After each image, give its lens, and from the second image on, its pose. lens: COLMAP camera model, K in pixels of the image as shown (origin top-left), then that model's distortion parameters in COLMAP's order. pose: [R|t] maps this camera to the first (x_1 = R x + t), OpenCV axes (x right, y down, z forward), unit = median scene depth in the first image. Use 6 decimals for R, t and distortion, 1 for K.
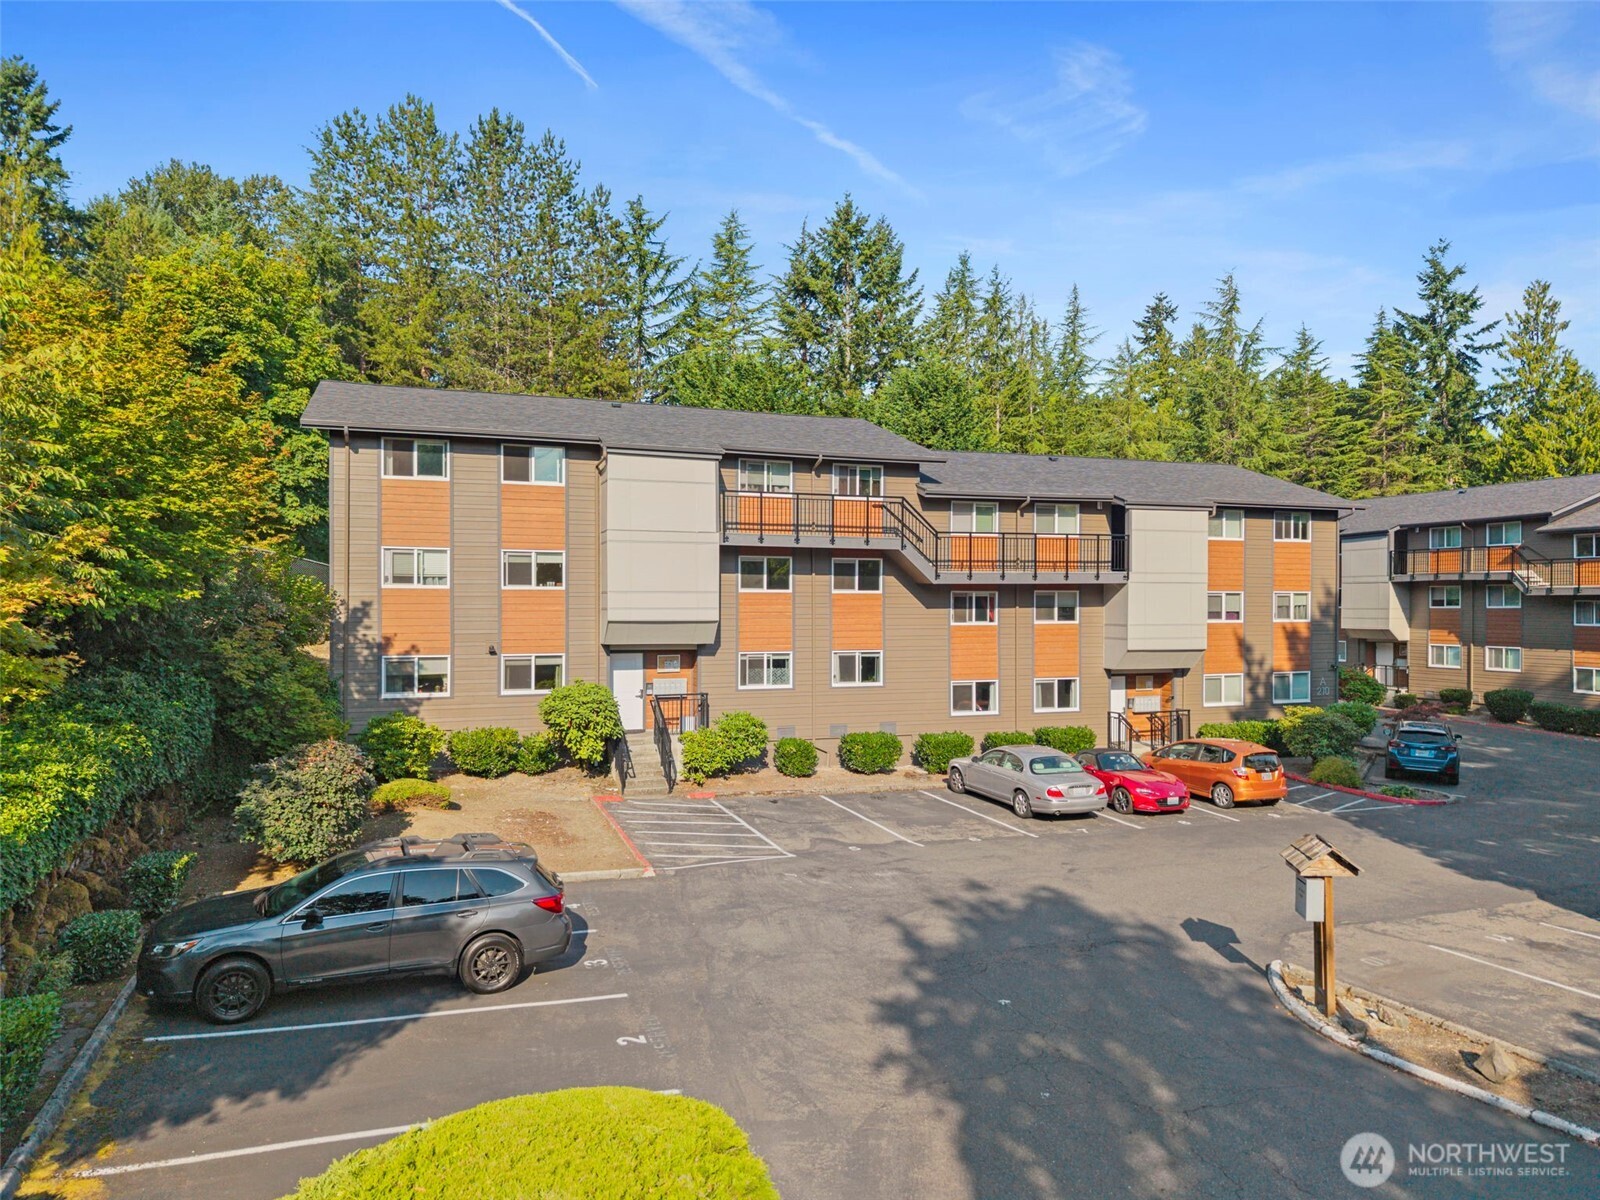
lens RADIAL K [[1077.6, 0, 797.3], [0, 1077.6, 604.1], [0, 0, 1]] dist [0.029865, -0.028111]
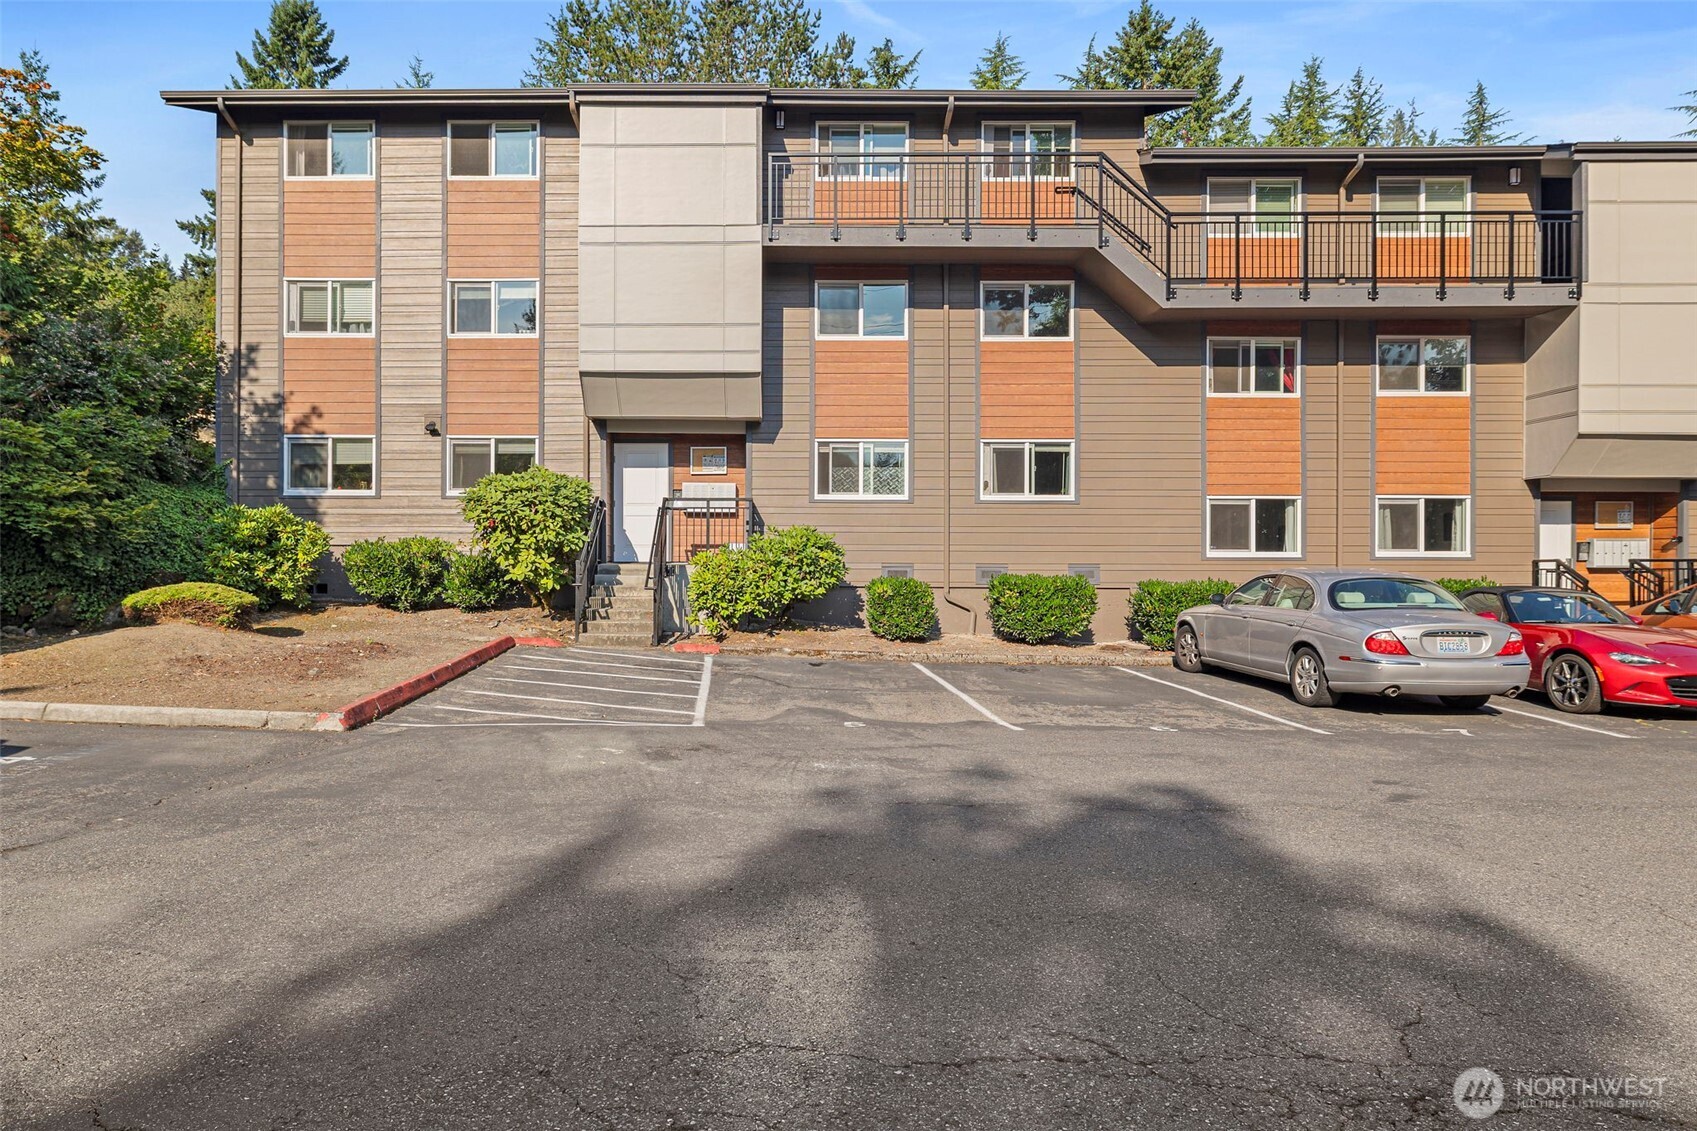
lens RADIAL K [[1055.3, 0, 740.1], [0, 1055.3, 568.8], [0, 0, 1]] dist [-0.001071, -0.008016]
pose [[0.933886, 0.004354, -0.357544, 0.116526], [-0.004821, 0.999988, -0.000414, 0.115058], [0.357538, 0.002111, 0.933896, 0.406317]]
